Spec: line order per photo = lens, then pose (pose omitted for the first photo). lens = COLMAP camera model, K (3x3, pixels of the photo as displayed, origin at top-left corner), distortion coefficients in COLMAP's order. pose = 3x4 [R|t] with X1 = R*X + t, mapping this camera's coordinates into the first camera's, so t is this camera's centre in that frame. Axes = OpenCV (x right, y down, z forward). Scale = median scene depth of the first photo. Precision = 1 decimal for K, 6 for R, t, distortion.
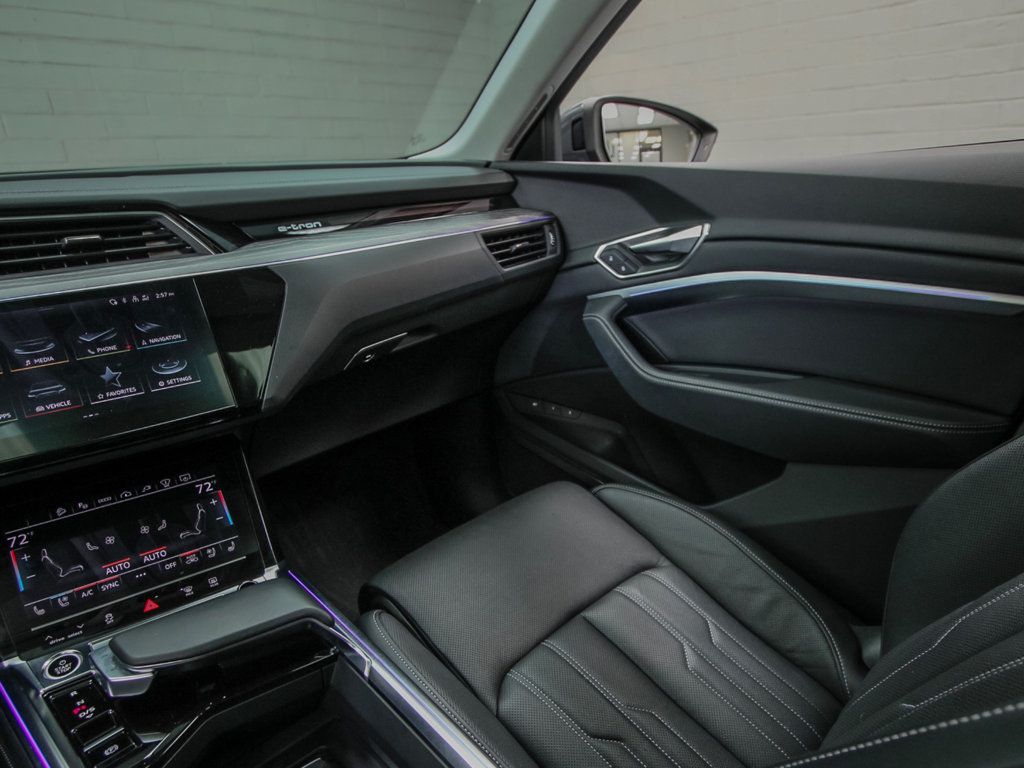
lens RADIAL K [[656.2, 0, 522.7], [0, 656.2, 449.3], [0, 0, 1]] dist [-0.023087, 0.000734]
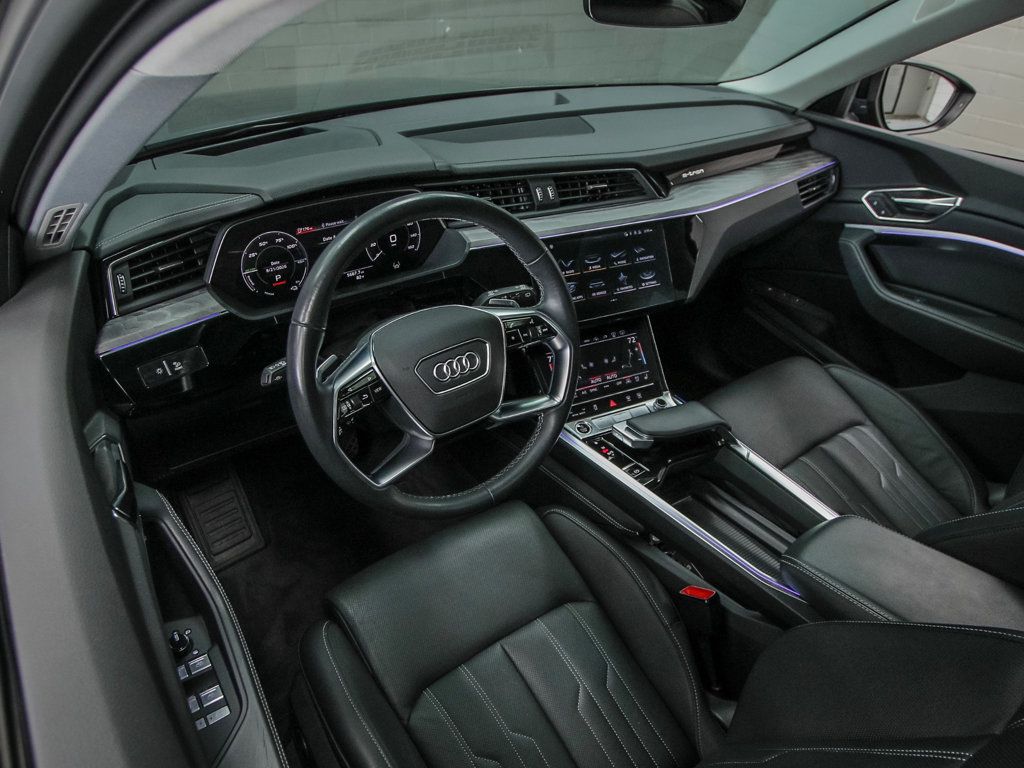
lens RADIAL K [[688.0, 0, 524.2], [0, 688.0, 423.1], [0, 0, 1]] dist [-0.003152, -0.000155]
pose [[0.984730, 0.160788, -0.066736, -0.473641], [-0.141255, 0.962033, 0.233537, -0.088771], [0.101752, -0.220544, 0.970055, -0.651620]]
